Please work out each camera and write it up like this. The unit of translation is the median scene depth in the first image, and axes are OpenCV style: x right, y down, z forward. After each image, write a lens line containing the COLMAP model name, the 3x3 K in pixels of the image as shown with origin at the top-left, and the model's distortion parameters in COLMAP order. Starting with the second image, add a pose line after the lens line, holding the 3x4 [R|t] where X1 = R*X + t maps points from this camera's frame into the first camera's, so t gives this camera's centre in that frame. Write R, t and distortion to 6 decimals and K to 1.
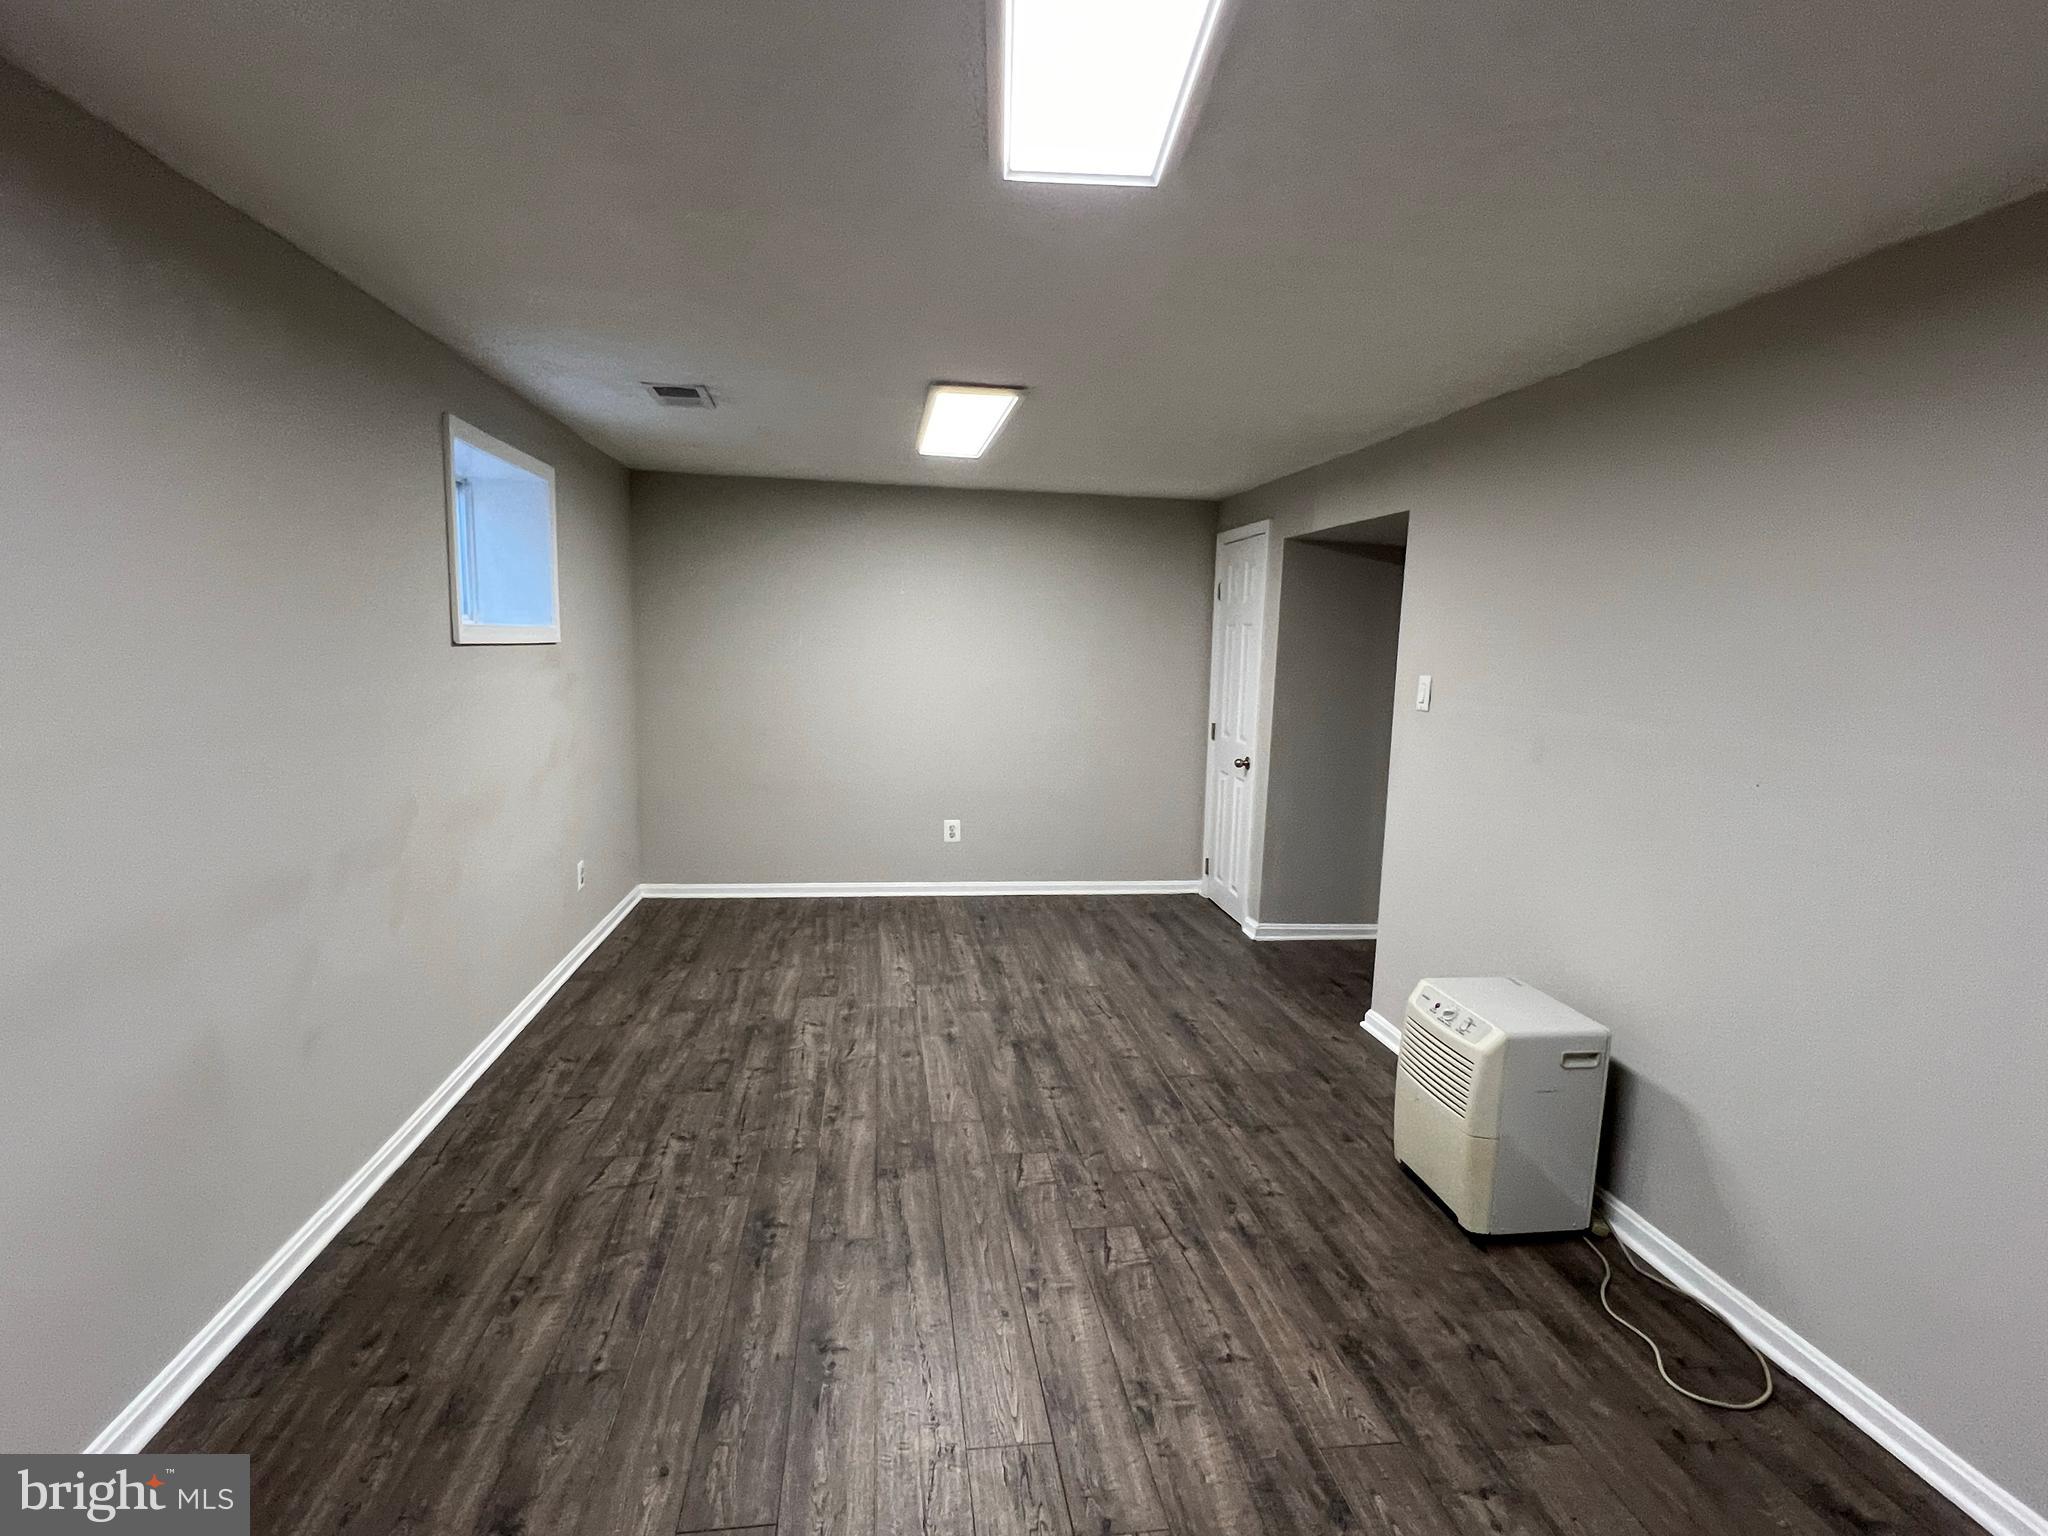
lens RADIAL K [[1025.4, 0, 1015.3], [0, 1025.4, 766.8], [0, 0, 1]] dist [0.002695, -0.001580]
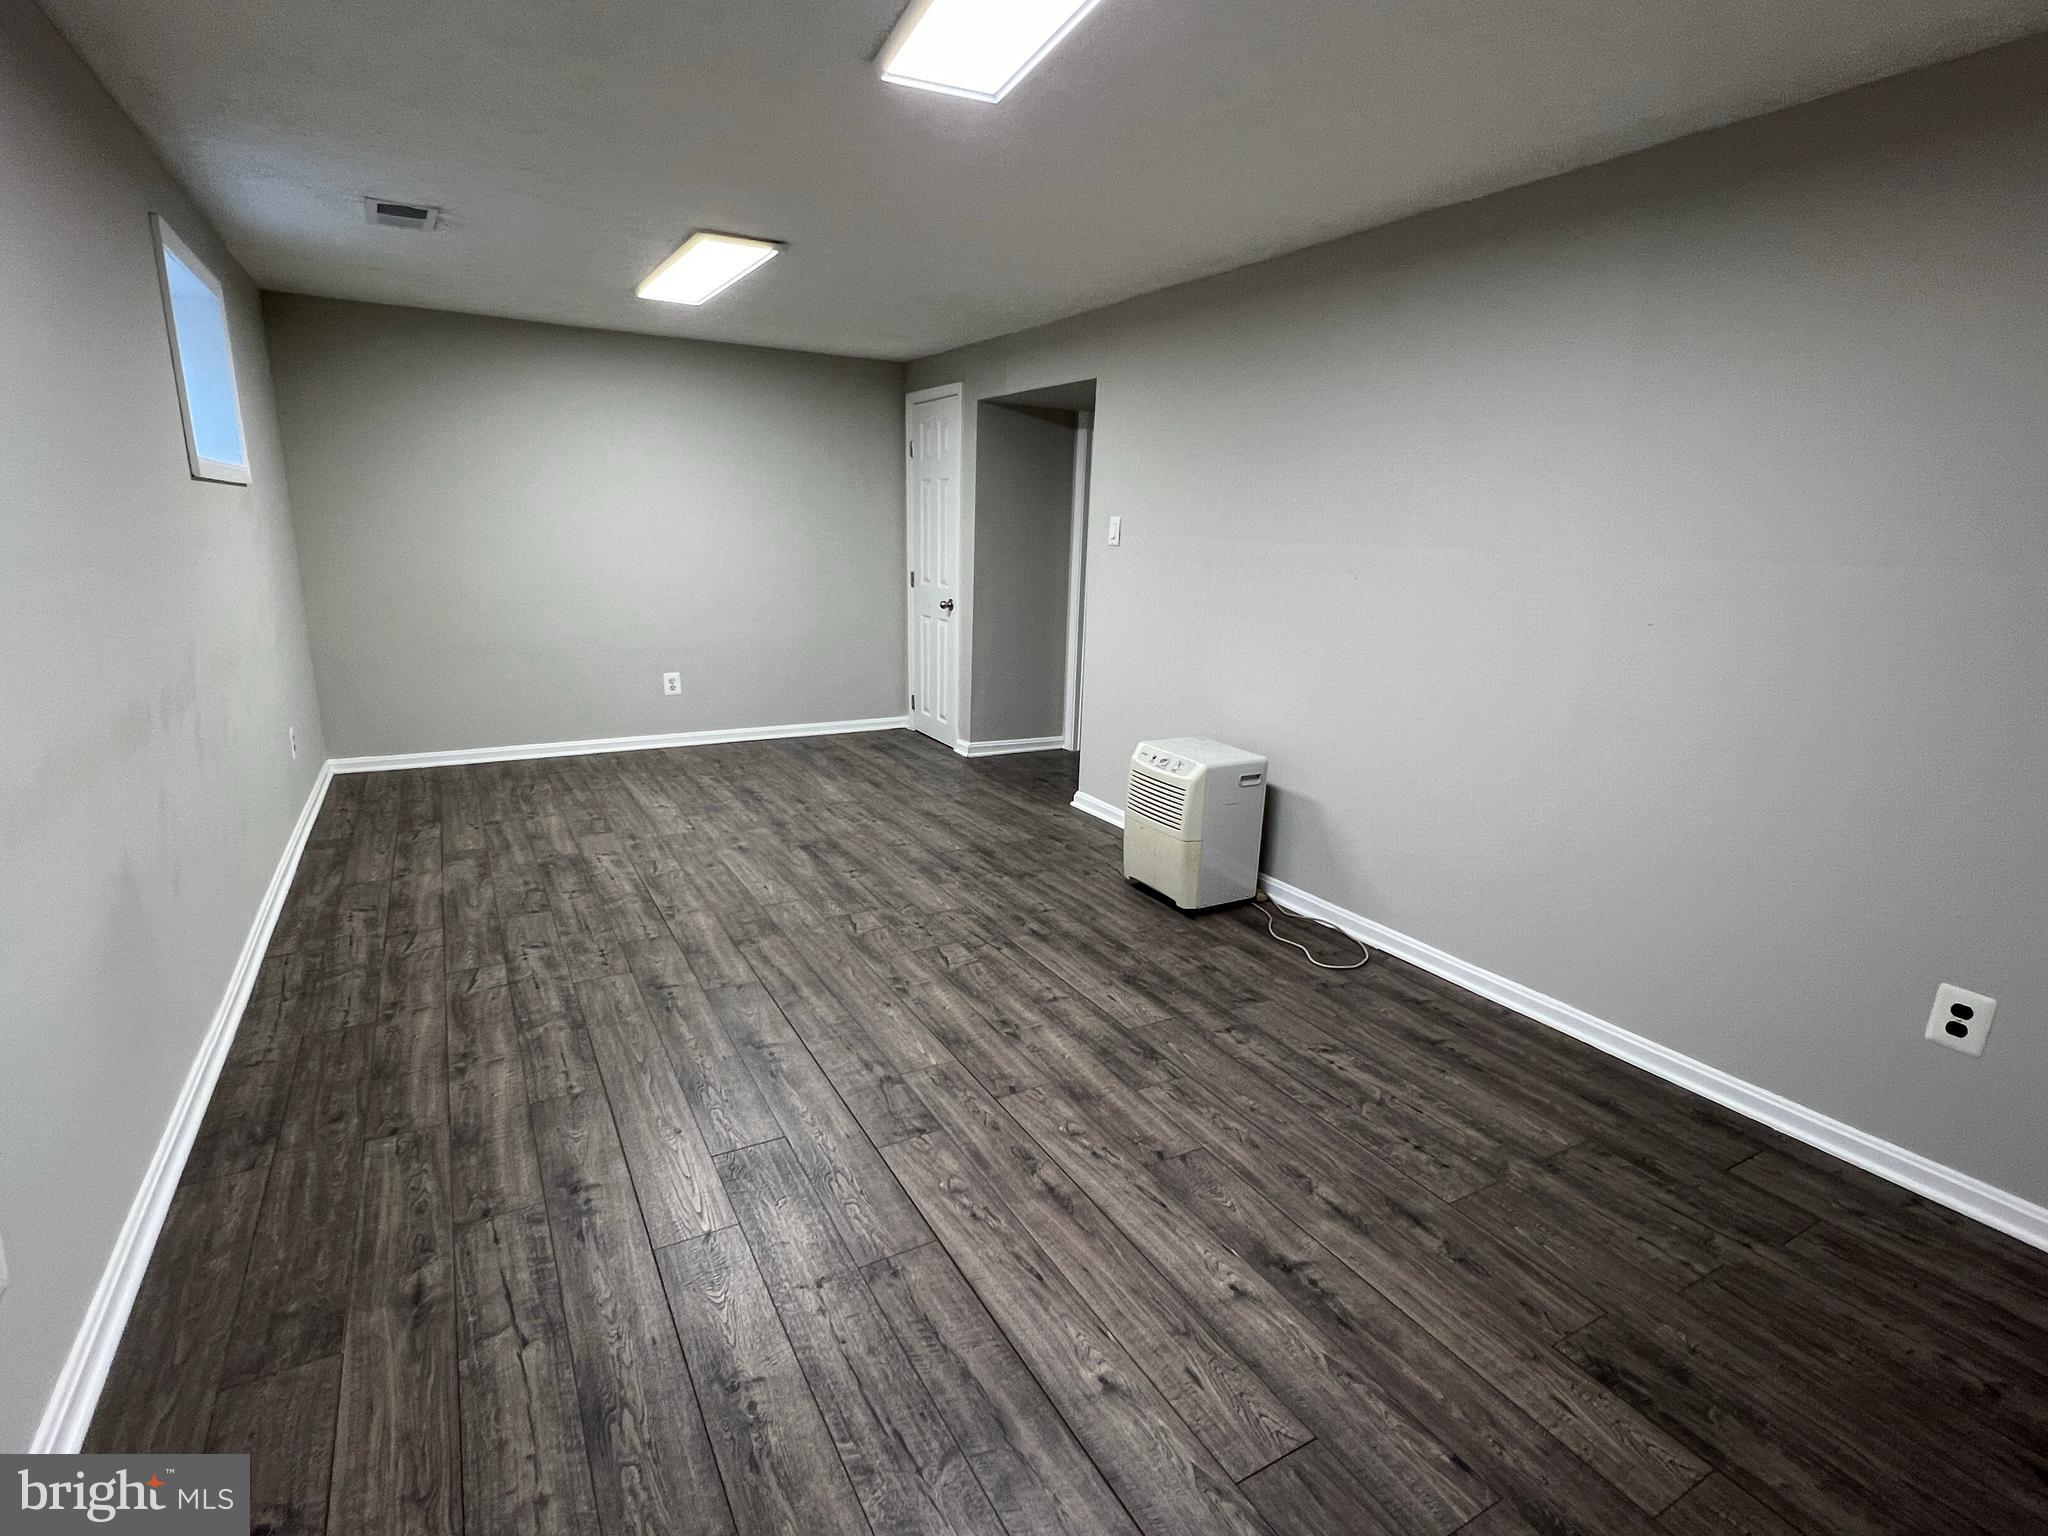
lens RADIAL K [[1025.4, 0, 1024.5], [0, 1025.4, 773.3], [0, 0, 1]] dist [0.002695, -0.001580]
pose [[0.928112, -0.091907, 0.360778, -0.209172], [0.046072, 0.989955, 0.133665, 0.056048], [-0.369439, -0.107434, 0.923024, -0.166321]]
